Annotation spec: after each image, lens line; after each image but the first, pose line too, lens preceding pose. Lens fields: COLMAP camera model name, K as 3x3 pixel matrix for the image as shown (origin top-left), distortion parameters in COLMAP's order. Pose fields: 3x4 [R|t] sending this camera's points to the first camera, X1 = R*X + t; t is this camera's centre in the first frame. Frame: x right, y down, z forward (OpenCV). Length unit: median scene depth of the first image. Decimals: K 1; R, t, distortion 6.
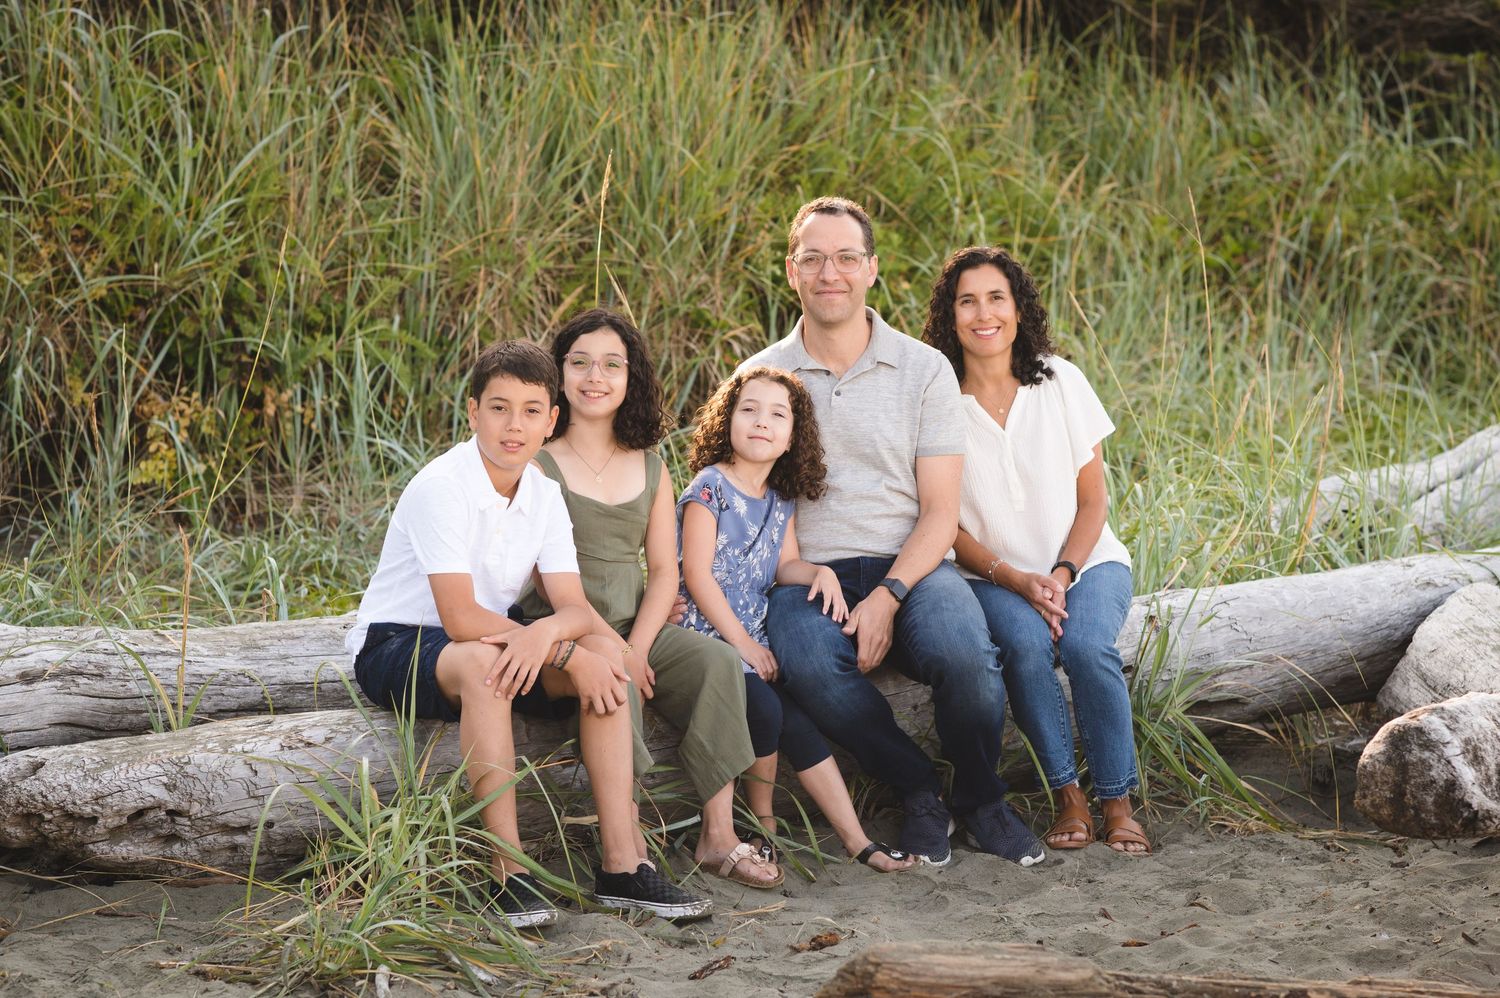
lens RADIAL K [[3744.0, 0, 750.0], [0, 3744.0, 499.0], [0, 0, 1]] dist [-0.138149, -0.295957]
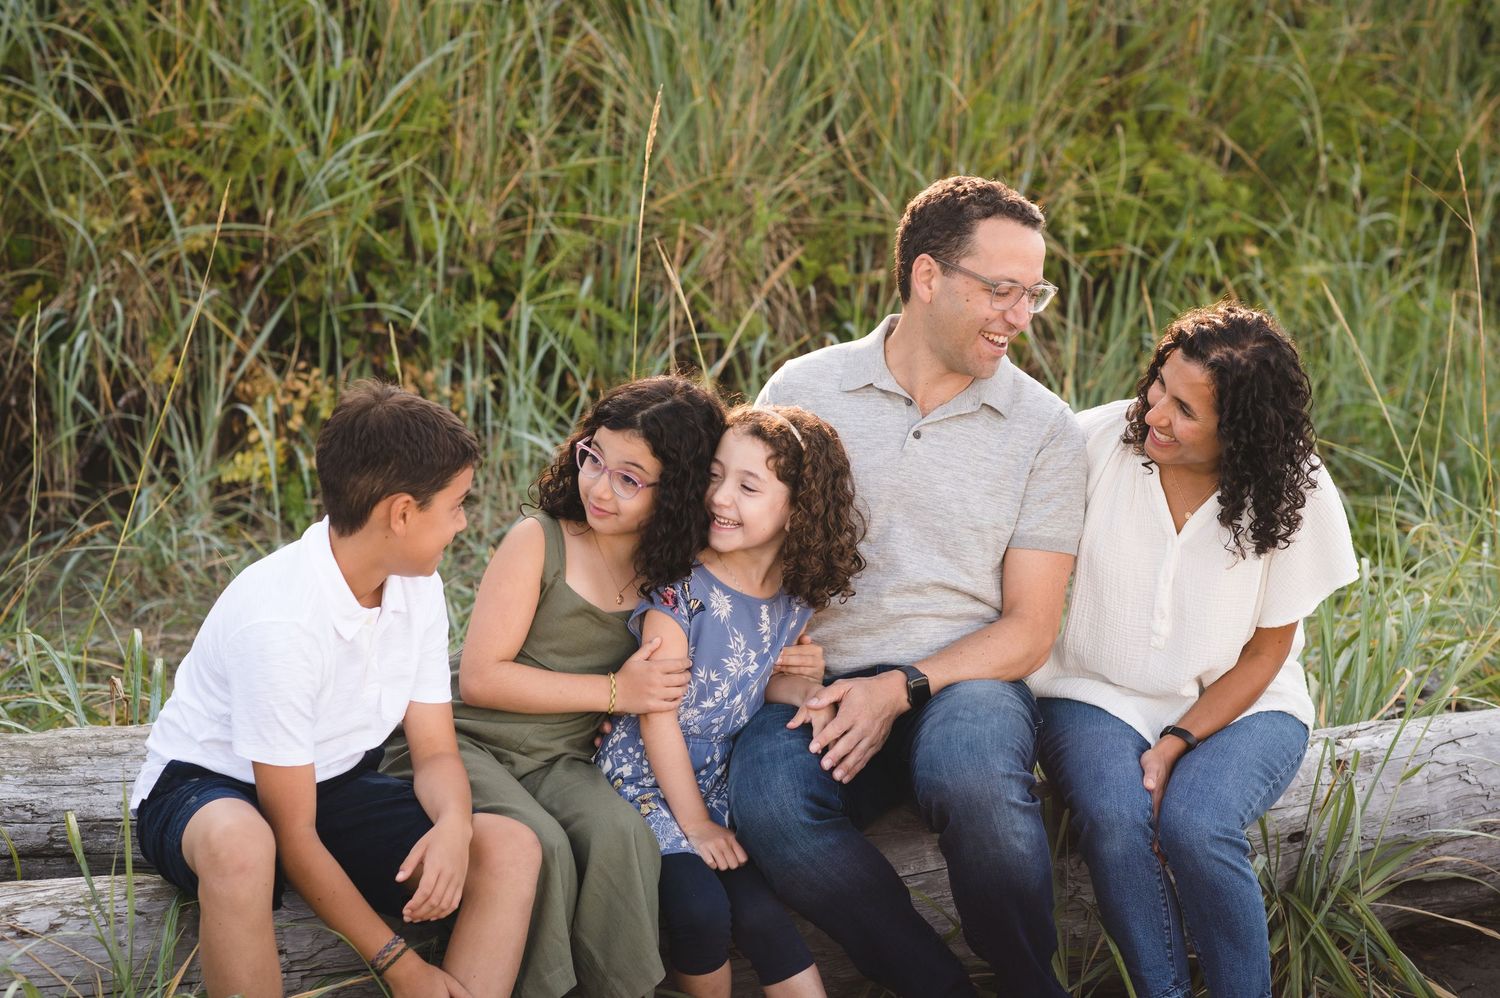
lens RADIAL K [[3794.3, 0, 750.0], [0, 3794.3, 499.0], [0, 0, 1]] dist [-0.103930, -0.322331]
pose [[0.986785, 0.033177, -0.158604, 0.074733], [-0.029779, 0.999274, 0.023752, -0.021805], [0.159277, -0.018715, 0.987057, 0.189689]]
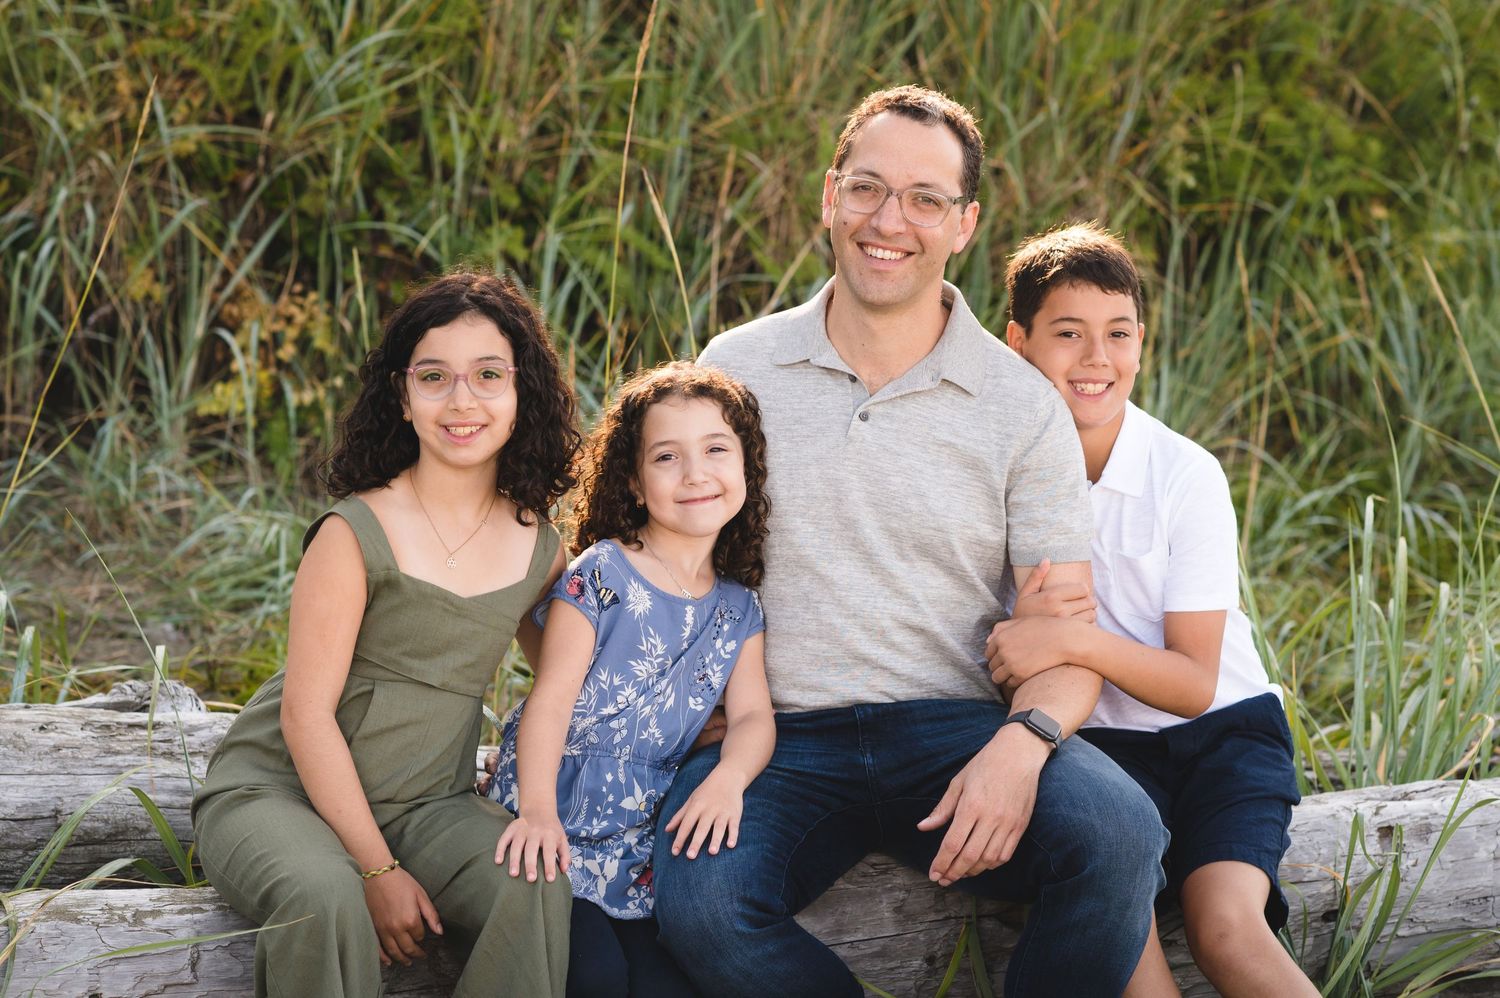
lens RADIAL K [[3959.9, 0, 753.0], [0, 3959.9, 464.6], [0, 0, 1]] dist [-0.093212, -0.340774]
pose [[0.977113, 0.085837, -0.194636, 0.086002], [-0.080884, 0.996168, 0.033265, -0.026779], [0.196745, -0.016761, 0.980311, 0.248316]]
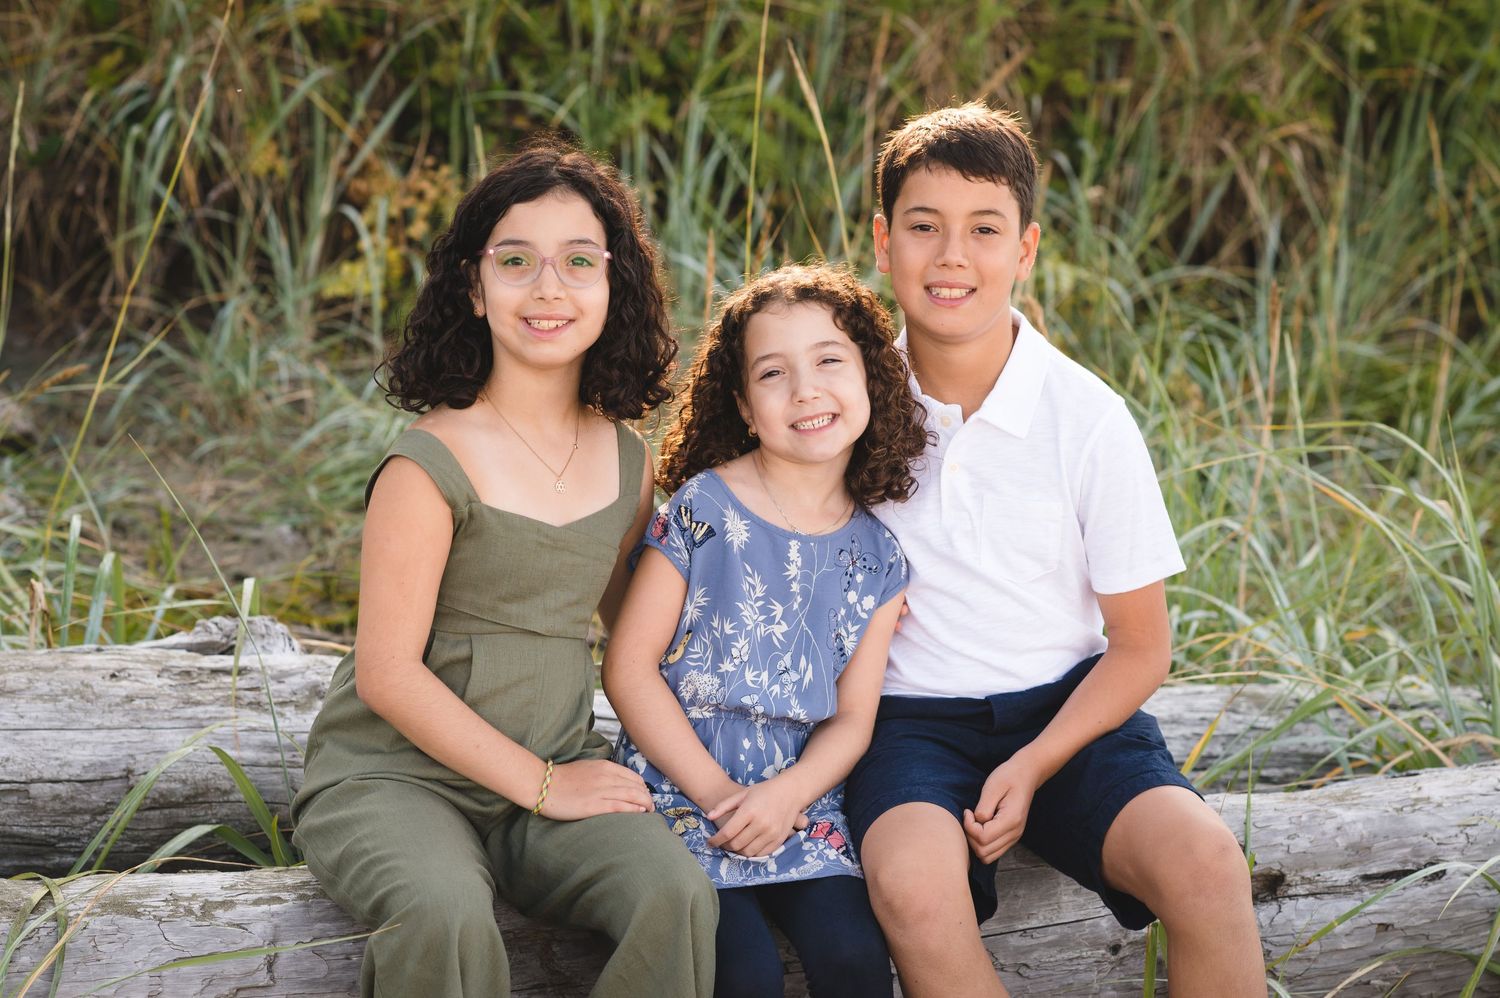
lens RADIAL K [[3821.3, 0, 750.0], [0, 3821.3, 499.0], [0, 0, 1]] dist [-0.123427, 0.139377]
pose [[0.968423, 0.096688, -0.229801, 0.072339], [-0.078859, 0.993207, 0.085562, -0.031188], [0.236513, -0.064738, 0.969469, 0.311139]]
